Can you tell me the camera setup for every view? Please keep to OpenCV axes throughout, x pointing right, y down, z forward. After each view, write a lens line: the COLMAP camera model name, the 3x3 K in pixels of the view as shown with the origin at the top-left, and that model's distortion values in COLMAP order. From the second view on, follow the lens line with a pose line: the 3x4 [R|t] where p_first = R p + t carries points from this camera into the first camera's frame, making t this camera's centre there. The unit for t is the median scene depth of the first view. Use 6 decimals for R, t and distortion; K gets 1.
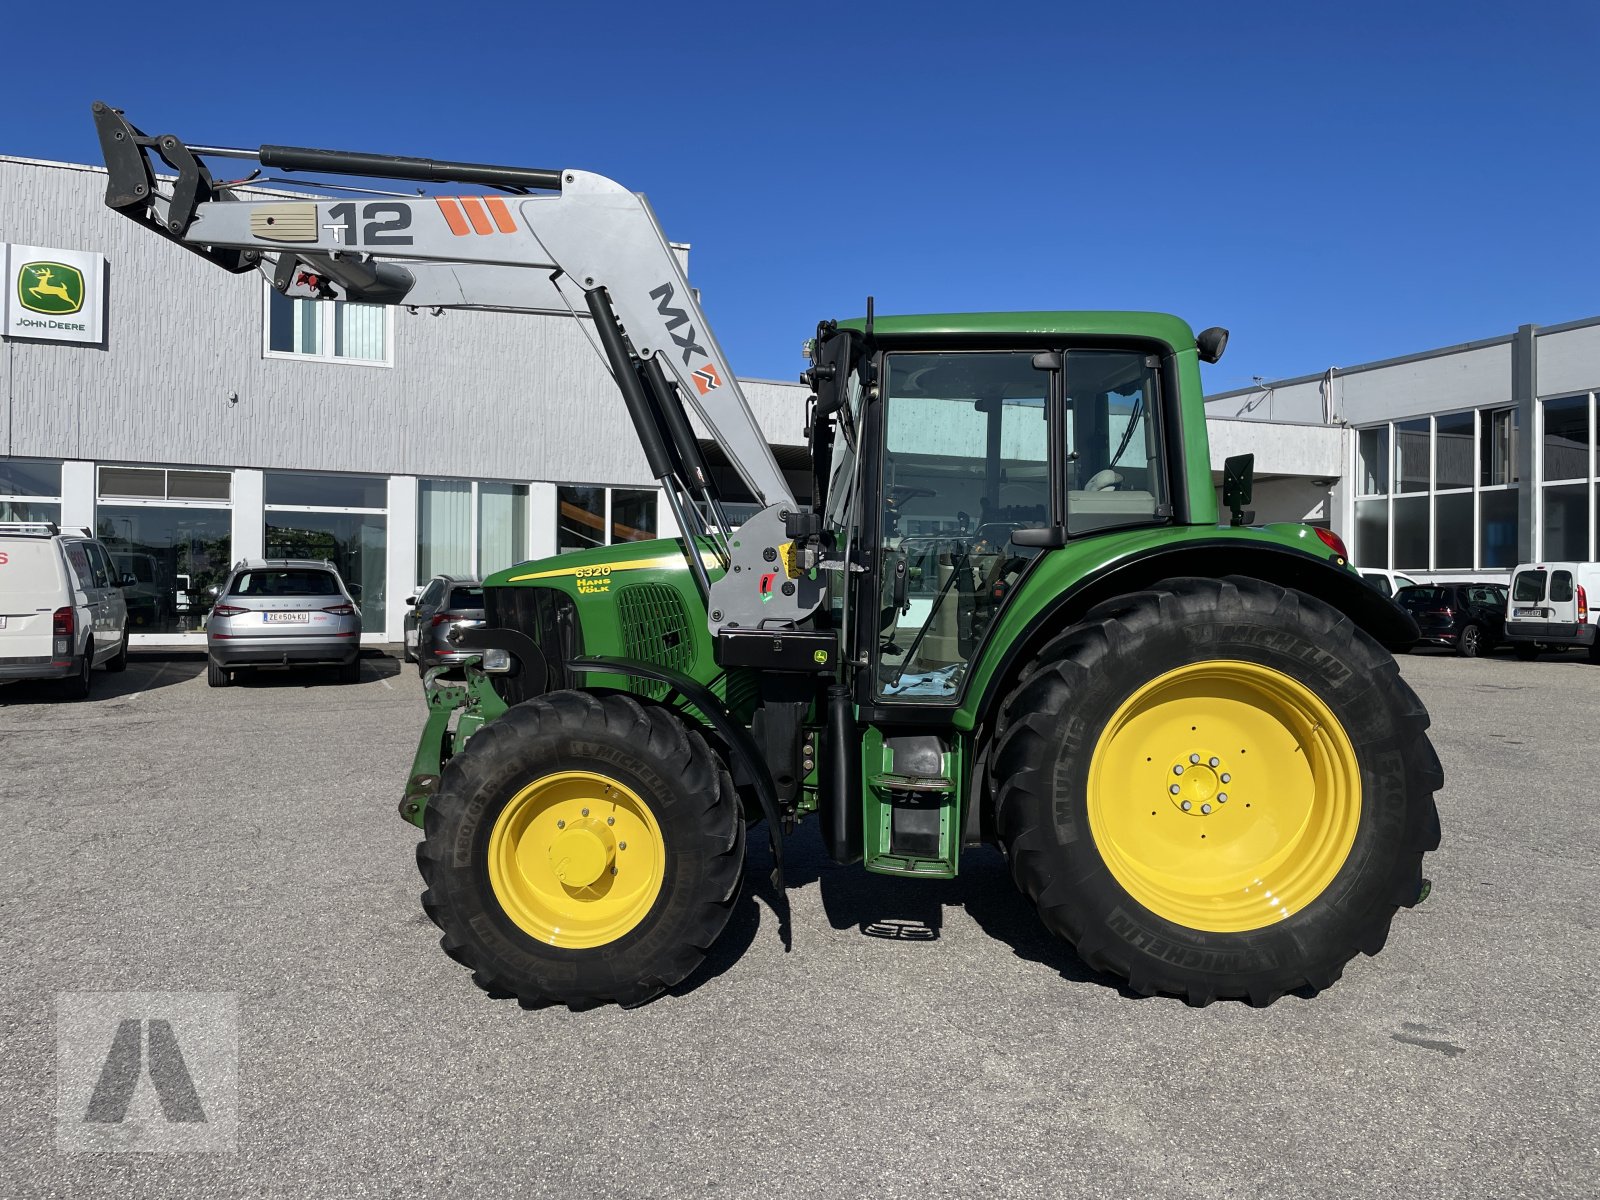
lens RADIAL K [[1218.5, 0, 800.1], [0, 1218.5, 584.7], [0, 0, 1]] dist [0.084872, -0.112172]
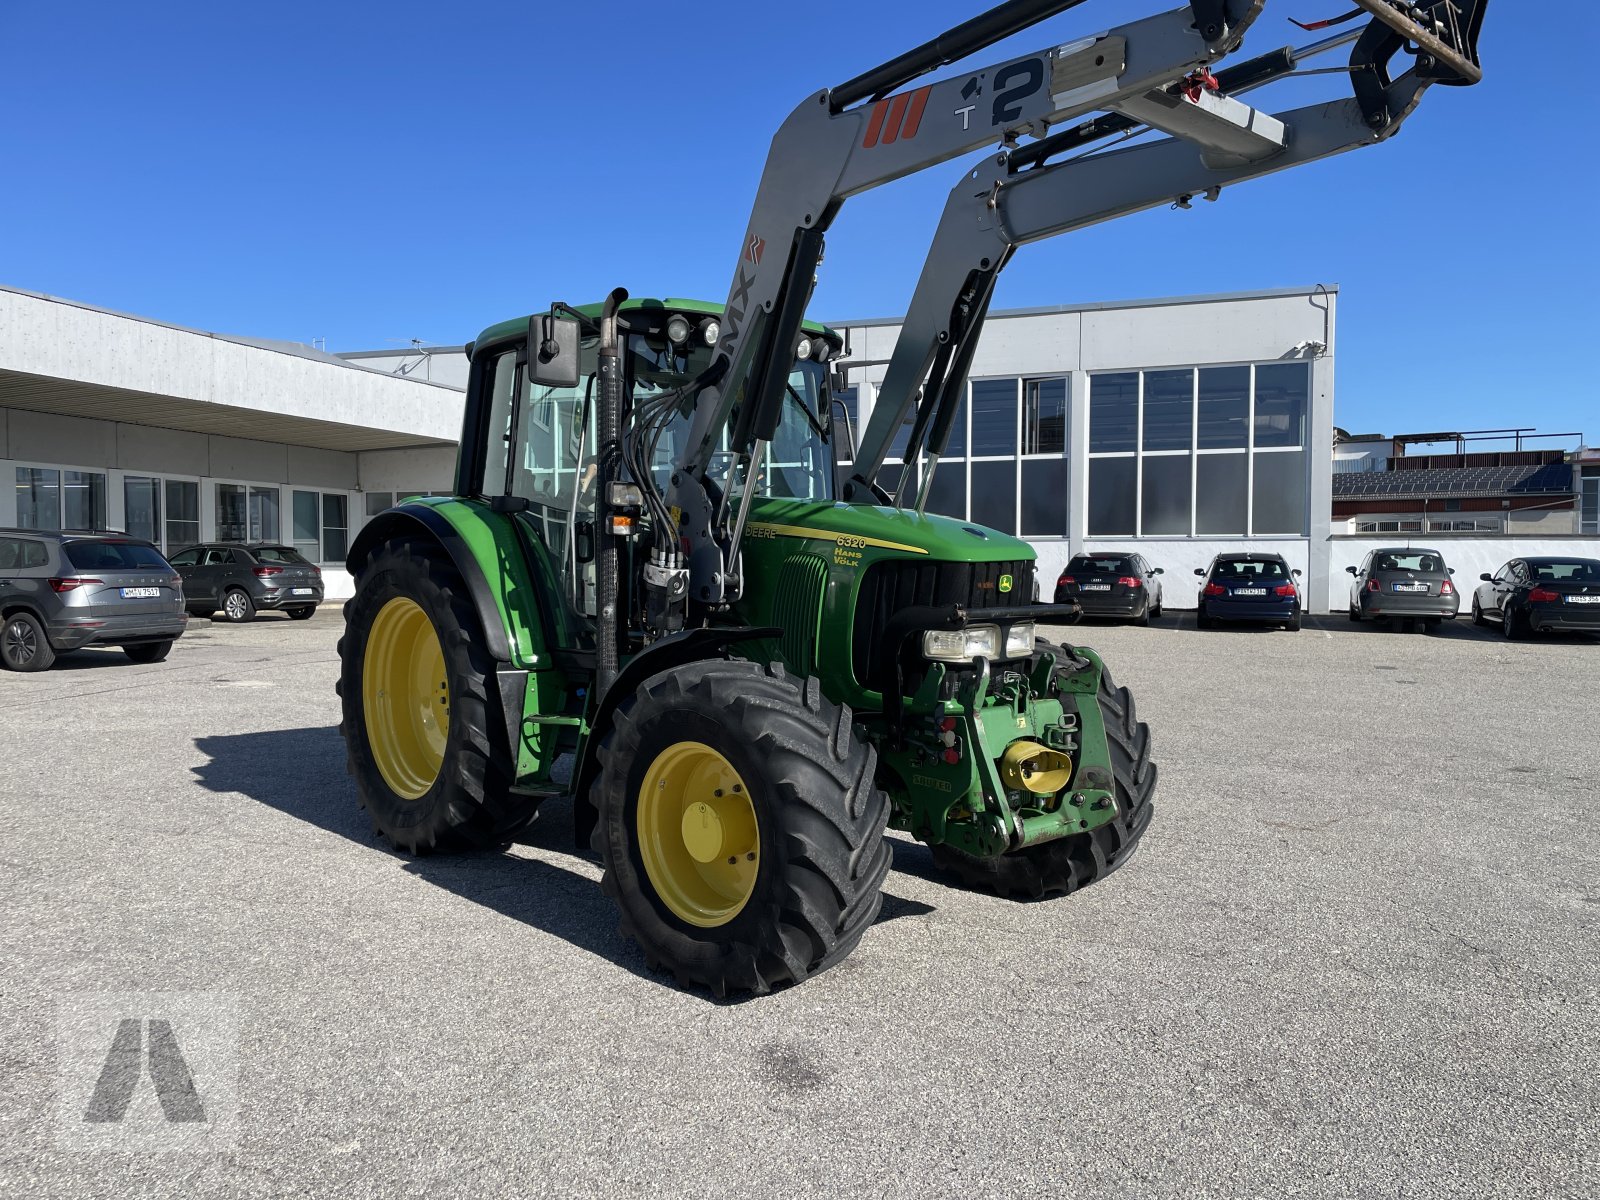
lens RADIAL K [[1213.2, 0, 804.1], [0, 1213.2, 605.4], [0, 0, 1]] dist [0.083722, -0.112101]
pose [[0.680492, -0.031948, 0.732058, -0.210046], [-0.000587, 0.999025, 0.044144, -0.001219], [-0.732755, -0.030470, 0.679810, 0.156754]]
